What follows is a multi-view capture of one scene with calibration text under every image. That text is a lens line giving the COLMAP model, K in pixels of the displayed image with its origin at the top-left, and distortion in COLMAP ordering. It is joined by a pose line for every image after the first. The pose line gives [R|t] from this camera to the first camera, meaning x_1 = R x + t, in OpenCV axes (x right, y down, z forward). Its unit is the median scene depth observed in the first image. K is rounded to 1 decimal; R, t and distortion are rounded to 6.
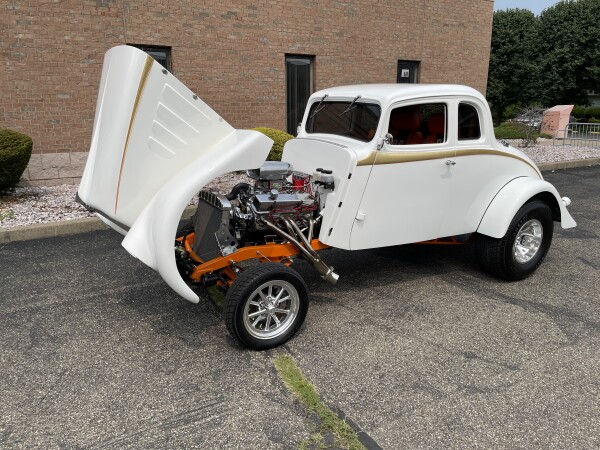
lens RADIAL K [[448.7, 0, 300.0], [0, 448.7, 225.0], [0, 0, 1]] dist [0.078120, -0.097735]
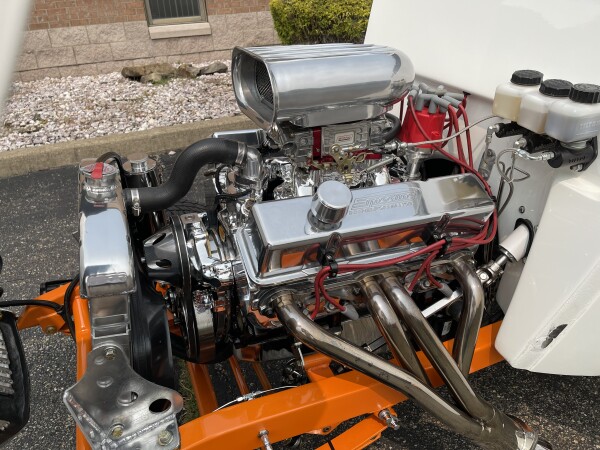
lens RADIAL K [[448.7, 0, 300.0], [0, 448.7, 225.0], [0, 0, 1]] dist [0.078120, -0.097735]
pose [[0.987143, 0.042132, -0.154185, -0.030278], [-0.001348, 0.966794, 0.255553, -0.092627], [0.159832, -0.252060, 0.954421, 0.620183]]
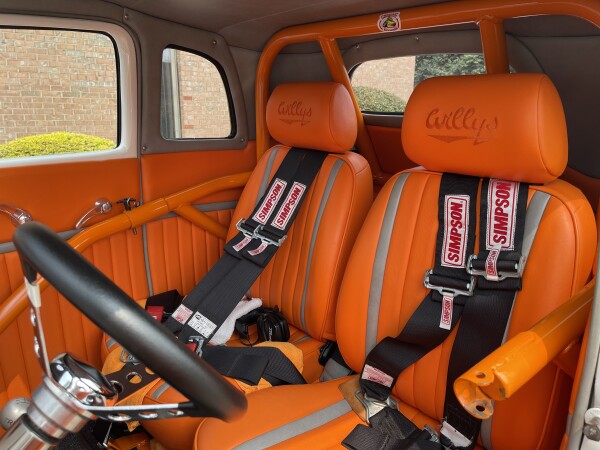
lens RADIAL K [[448.7, 0, 300.0], [0, 448.7, 225.0], [0, 0, 1]] dist [0.078120, -0.097735]
pose [[0.983276, -0.032623, 0.179176, 0.186832], [0.034769, 0.999356, -0.008845, -0.170234], [-0.178772, 0.014927, 0.983777, 0.768753]]
